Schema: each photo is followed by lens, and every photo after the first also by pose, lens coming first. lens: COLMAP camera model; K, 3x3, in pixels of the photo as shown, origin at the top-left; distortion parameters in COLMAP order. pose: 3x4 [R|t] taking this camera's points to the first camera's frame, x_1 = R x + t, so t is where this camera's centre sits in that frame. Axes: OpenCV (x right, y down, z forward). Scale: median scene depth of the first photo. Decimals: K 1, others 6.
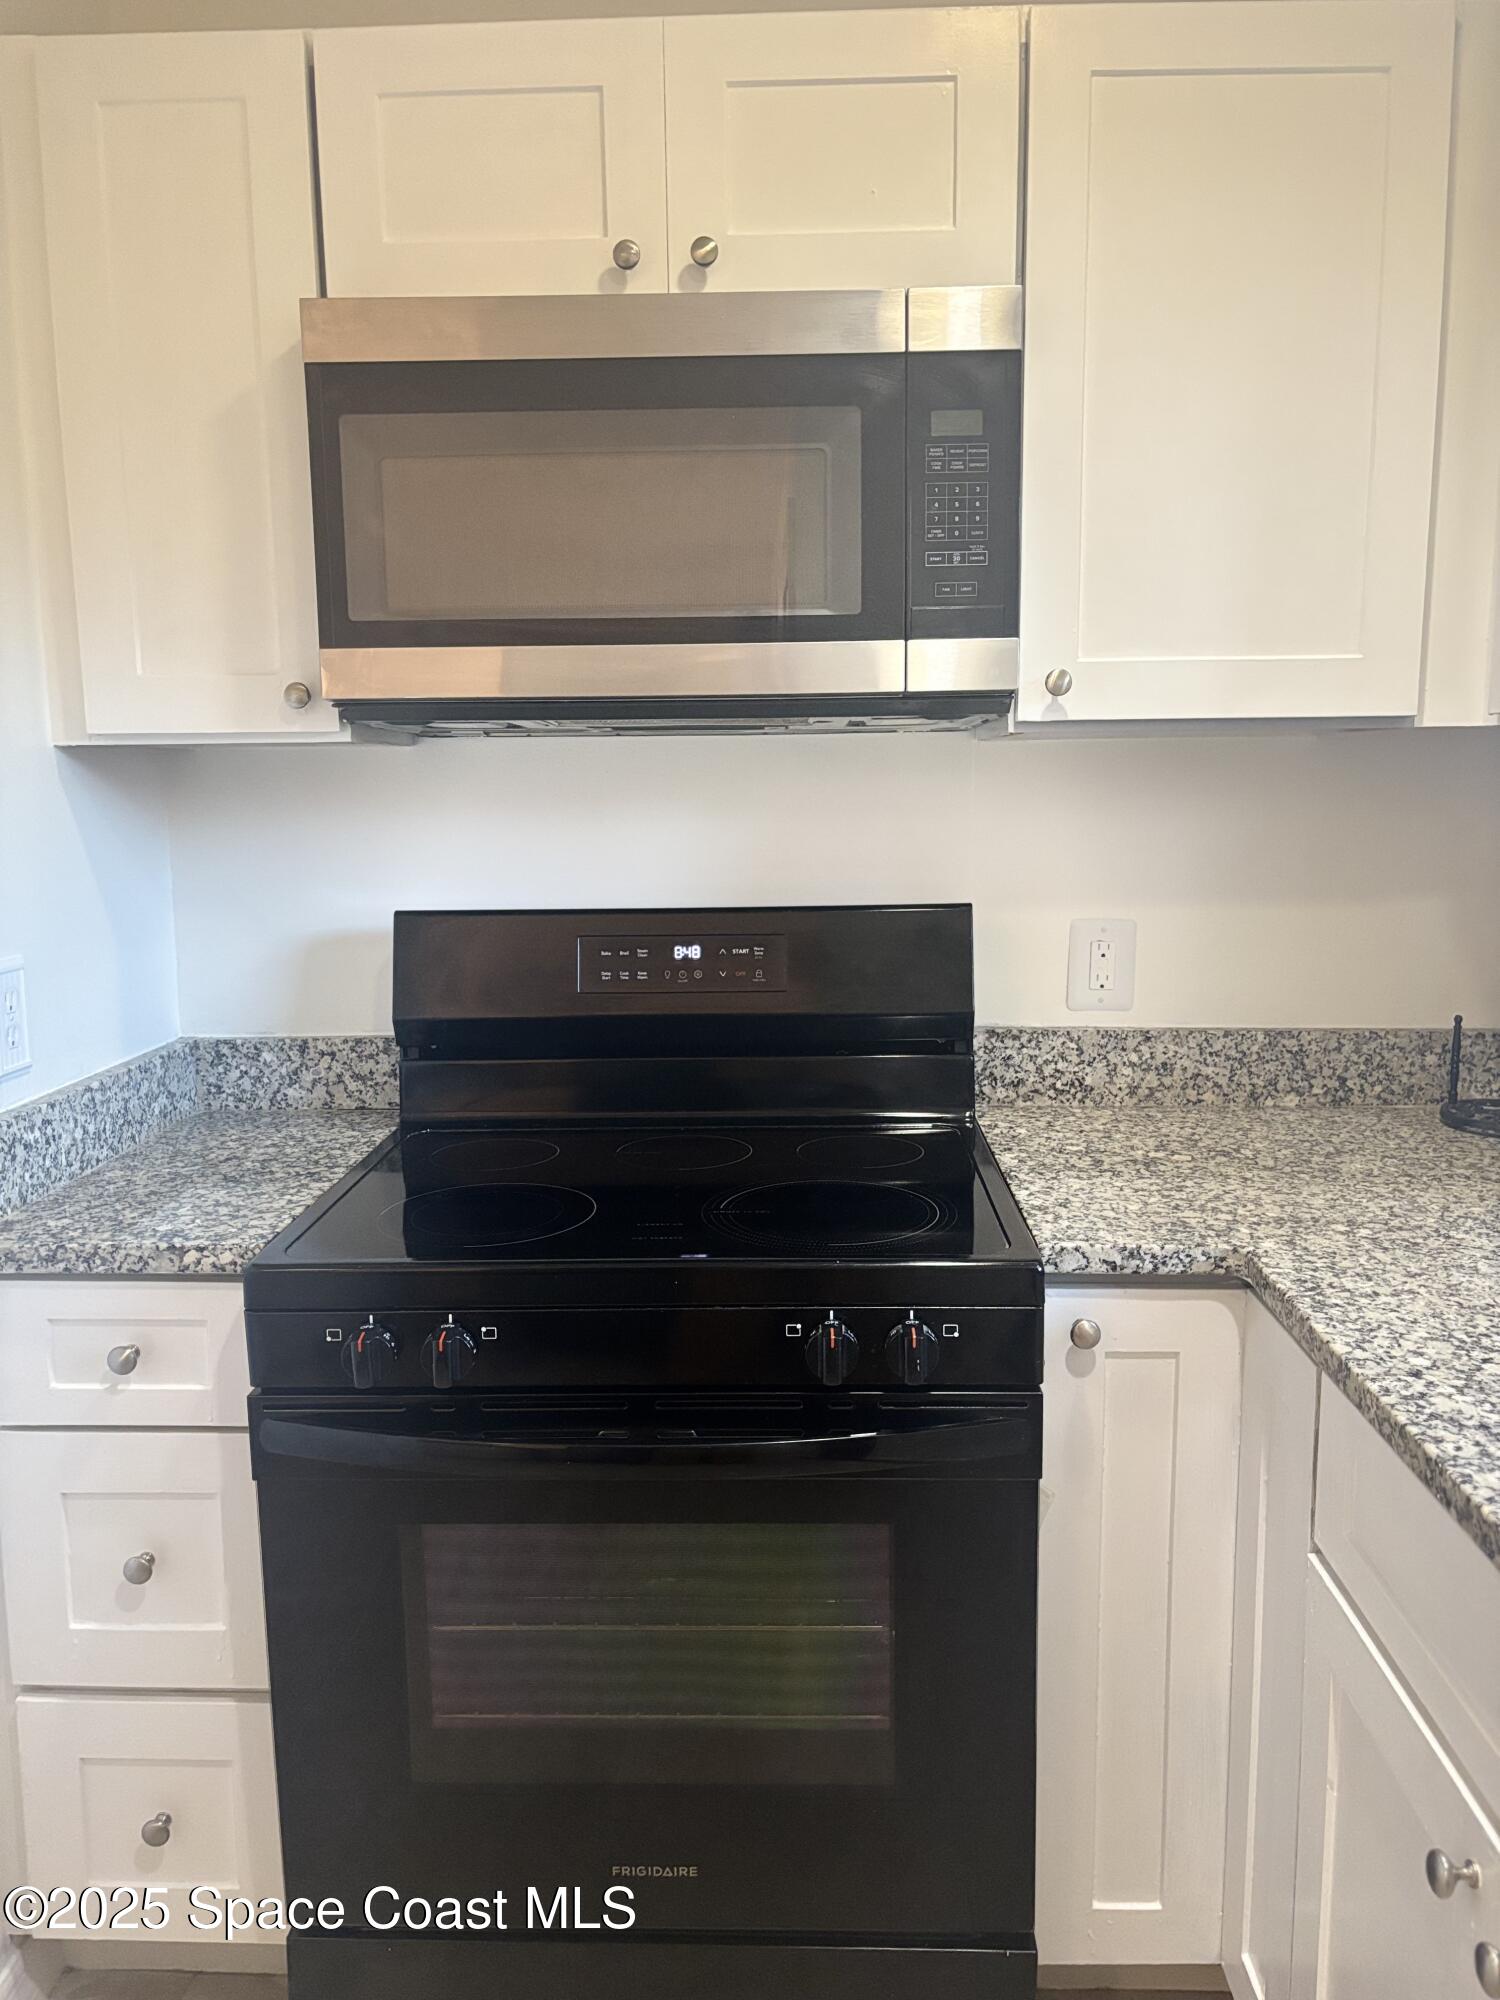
lens RADIAL K [[1511.2, 0, 740.5], [0, 1511.2, 998.6], [0, 0, 1]] dist [0.063562, -0.088346]
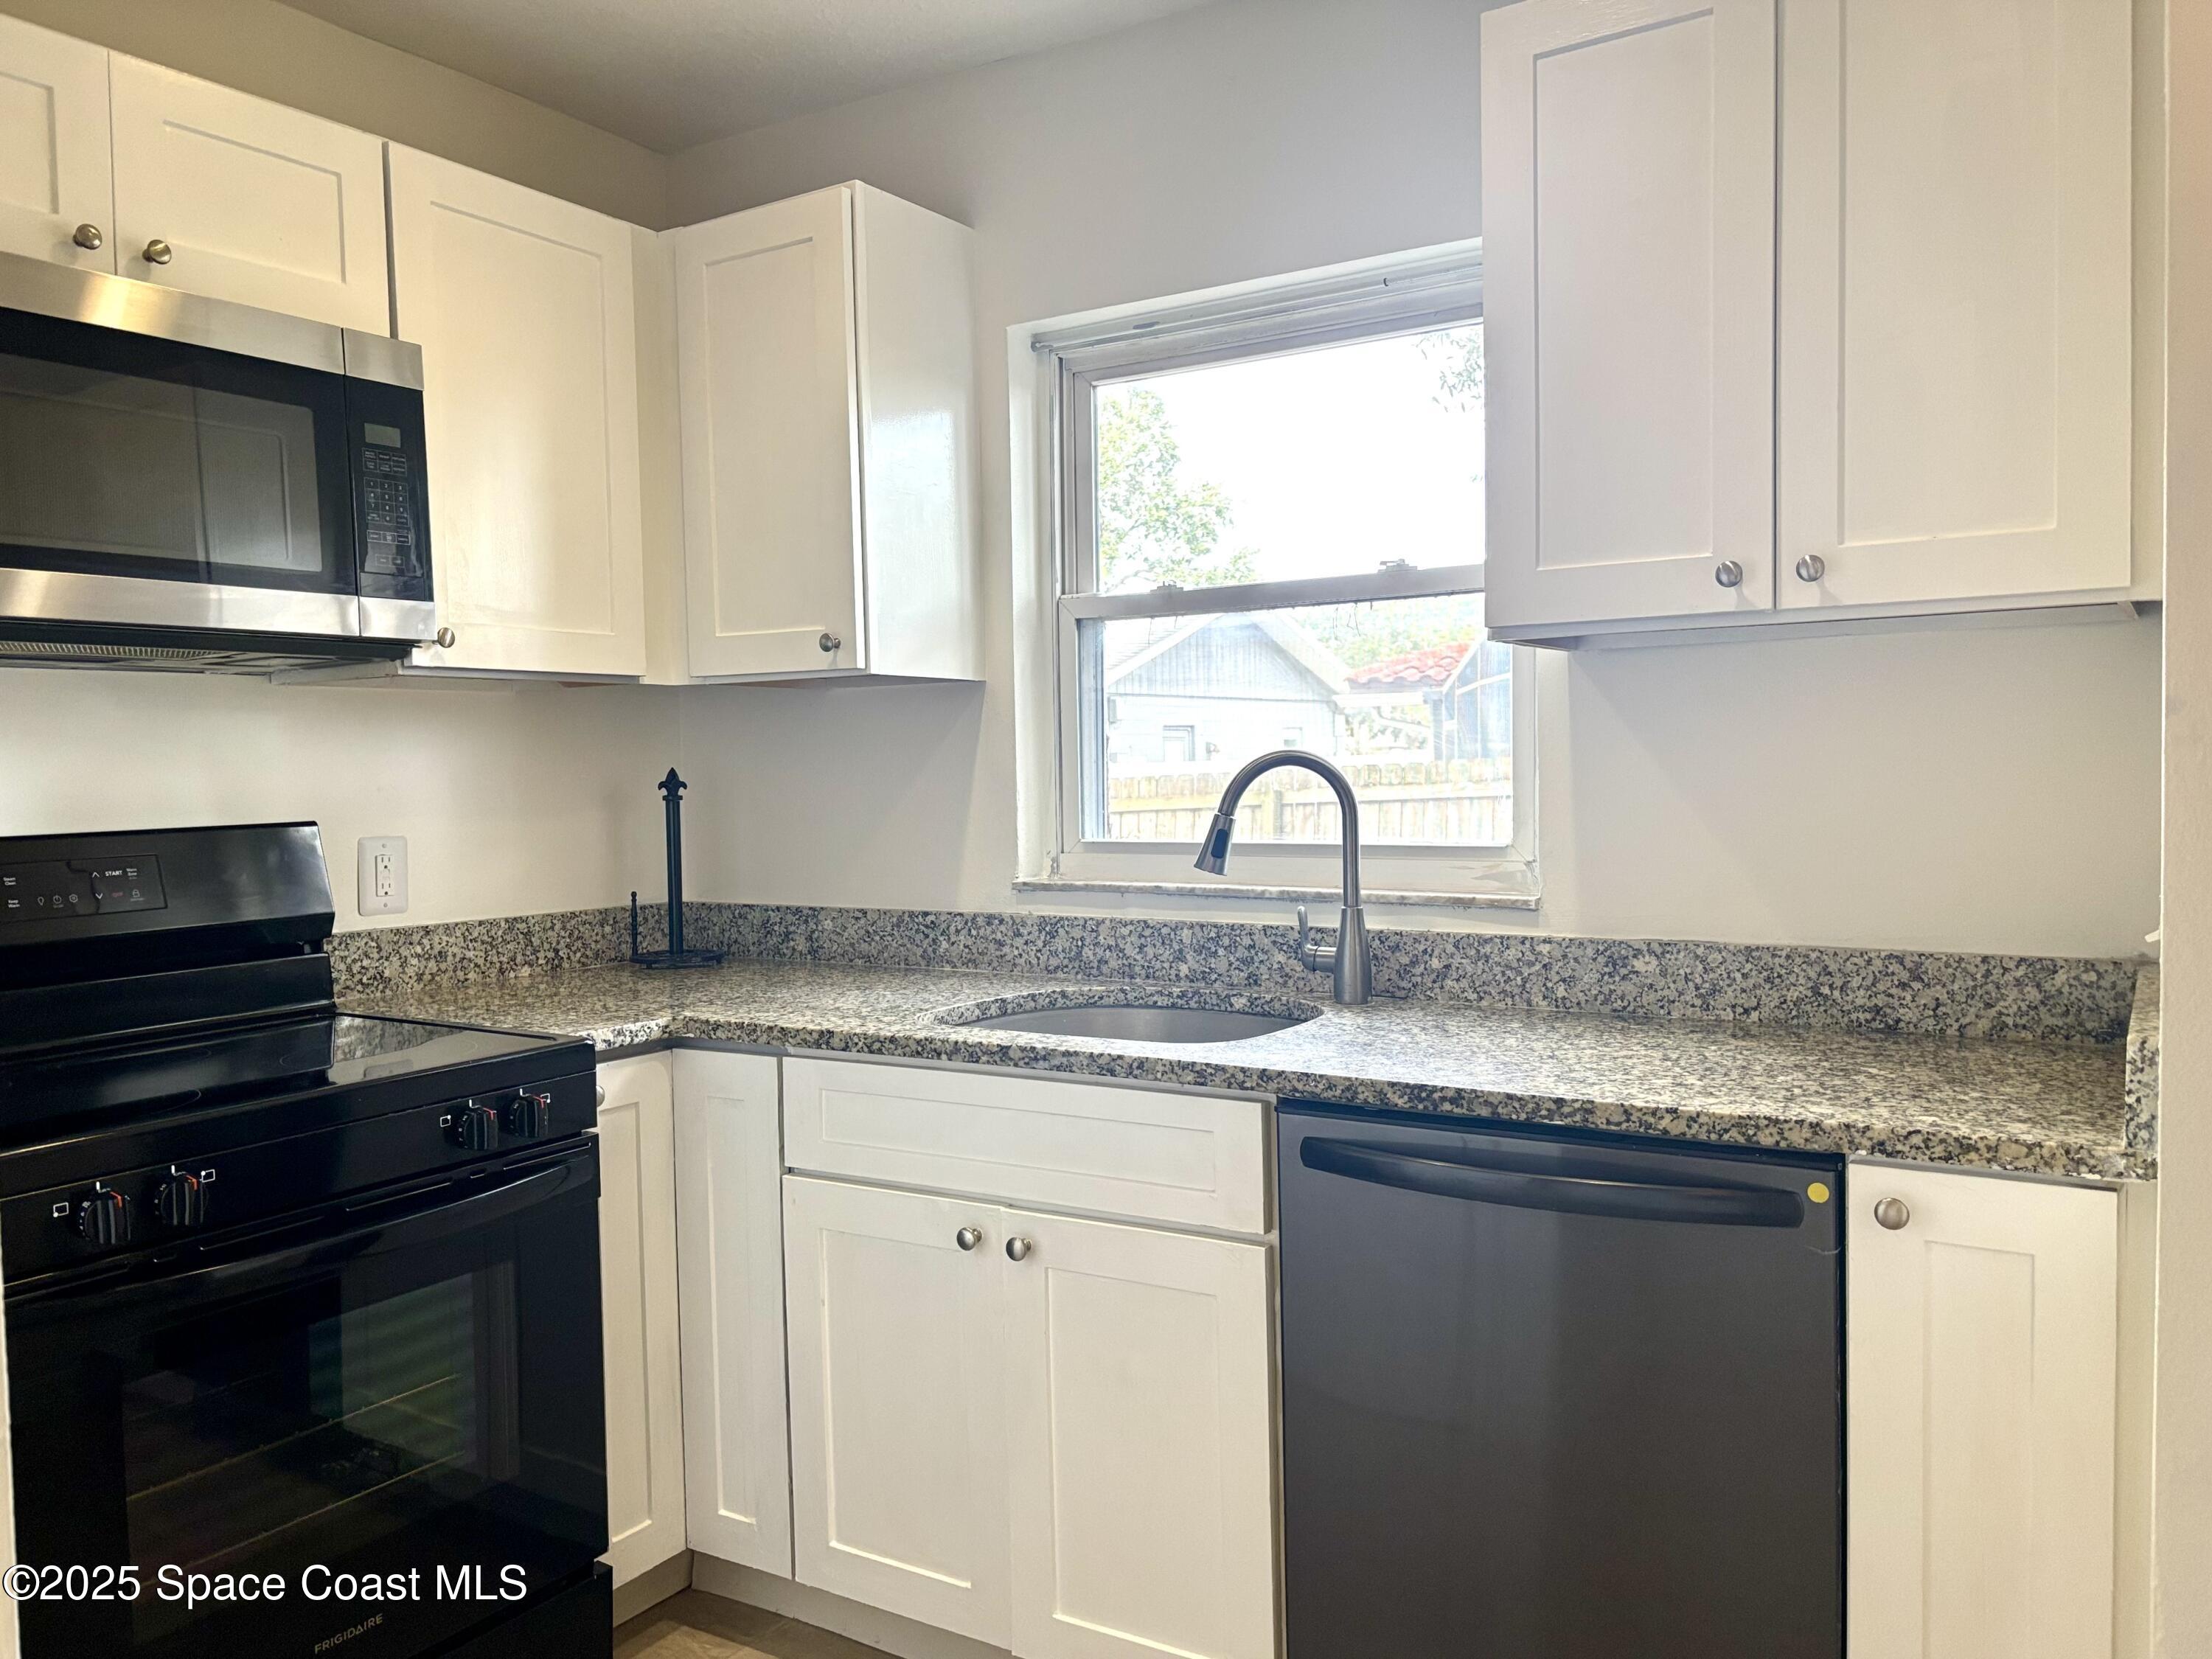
lens RADIAL K [[1671.3, 0, 1118.6], [0, 1671.3, 830.7], [0, 0, 1]] dist [0.063562, -0.088346]
pose [[0.493361, -0.032090, 0.869232, -0.758012], [0.141172, 0.989024, -0.043615, 0.099250], [-0.858292, 0.144230, 0.492476, -0.184026]]
